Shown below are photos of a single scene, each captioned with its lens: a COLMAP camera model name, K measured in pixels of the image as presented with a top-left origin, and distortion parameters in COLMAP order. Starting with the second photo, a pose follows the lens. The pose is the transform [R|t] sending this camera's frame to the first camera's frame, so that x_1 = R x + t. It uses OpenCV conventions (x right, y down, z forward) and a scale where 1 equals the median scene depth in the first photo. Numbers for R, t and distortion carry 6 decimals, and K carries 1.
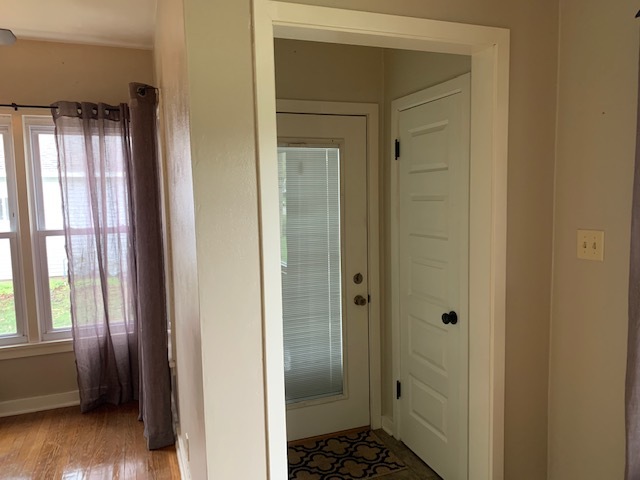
lens RADIAL K [[484.7, 0, 318.1], [0, 484.7, 238.7], [0, 0, 1]] dist [0.005587, -0.007515]
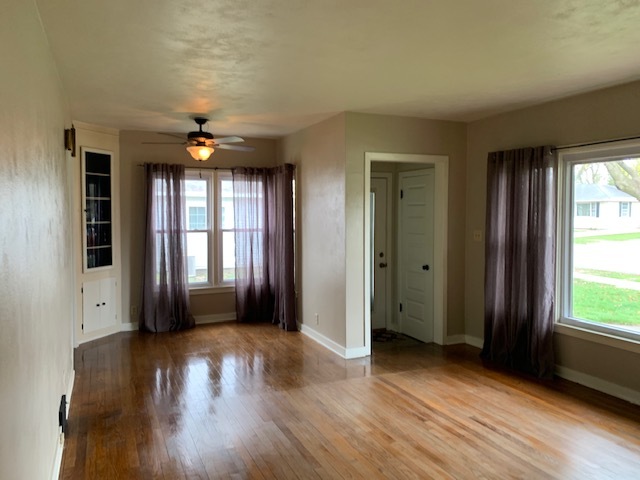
lens RADIAL K [[488.6, 0, 320.4], [0, 488.6, 230.2], [0, 0, 1]] dist [0.097291, -0.005488]
pose [[0.997372, 0.019244, 0.069847, -0.323740], [-0.015350, 0.998321, -0.055856, 0.096339], [-0.070805, 0.054637, 0.995993, -1.069924]]
